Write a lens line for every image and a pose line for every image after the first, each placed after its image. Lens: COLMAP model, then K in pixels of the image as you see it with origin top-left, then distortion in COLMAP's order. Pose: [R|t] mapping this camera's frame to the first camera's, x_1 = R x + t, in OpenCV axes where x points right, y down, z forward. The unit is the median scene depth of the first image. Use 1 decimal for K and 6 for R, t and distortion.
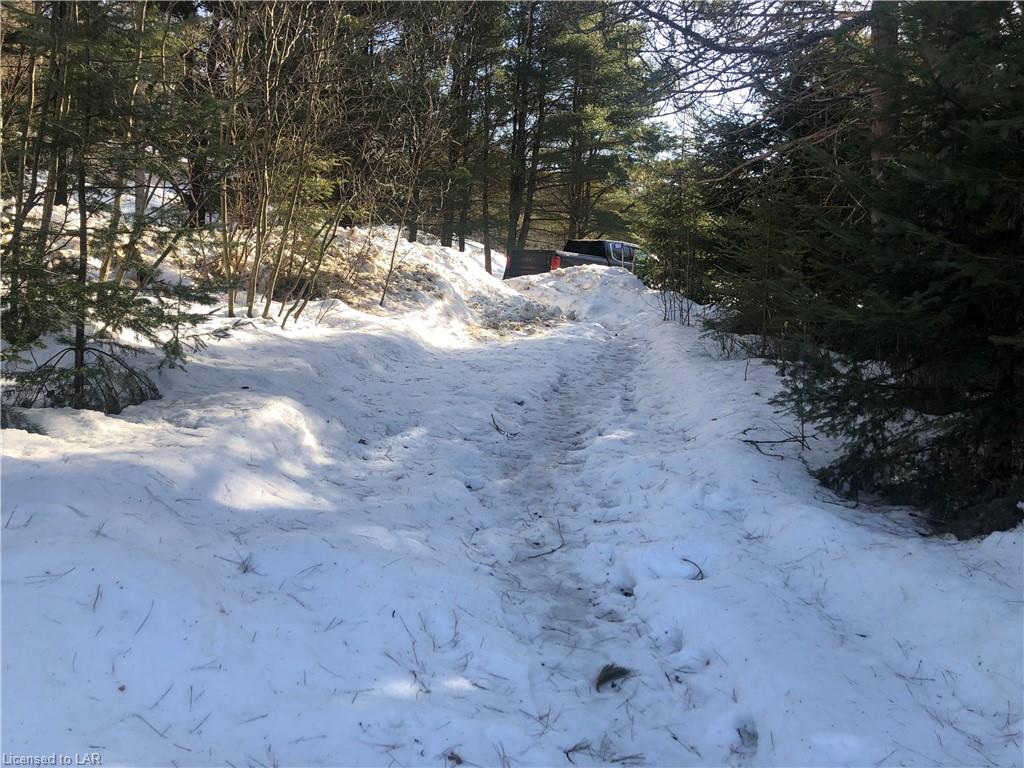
lens RADIAL K [[828.6, 0, 514.9], [0, 828.6, 379.9], [0, 0, 1]] dist [0.016920, 0.012772]
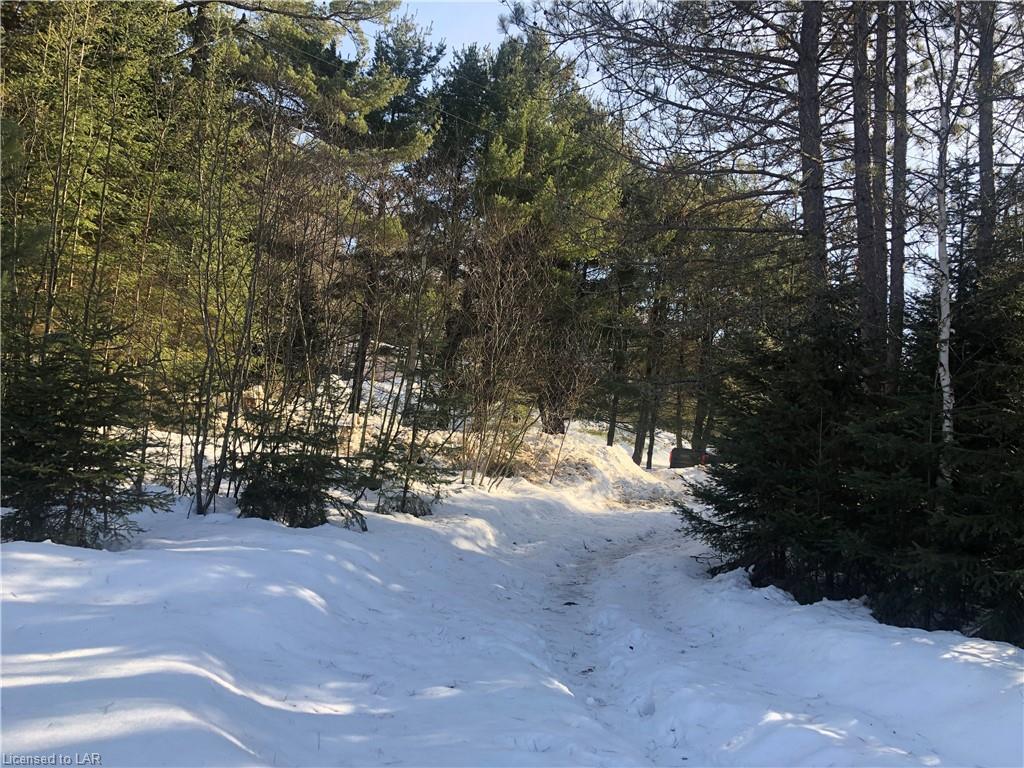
lens RADIAL K [[828.6, 0, 504.3], [0, 828.6, 377.7], [0, 0, 1]] dist [0.016920, 0.012772]
pose [[0.959455, 0.021478, -0.281042, 0.212850], [-0.082874, 0.974516, -0.208450, 0.058075], [0.269403, 0.223289, 0.936784, -0.618248]]
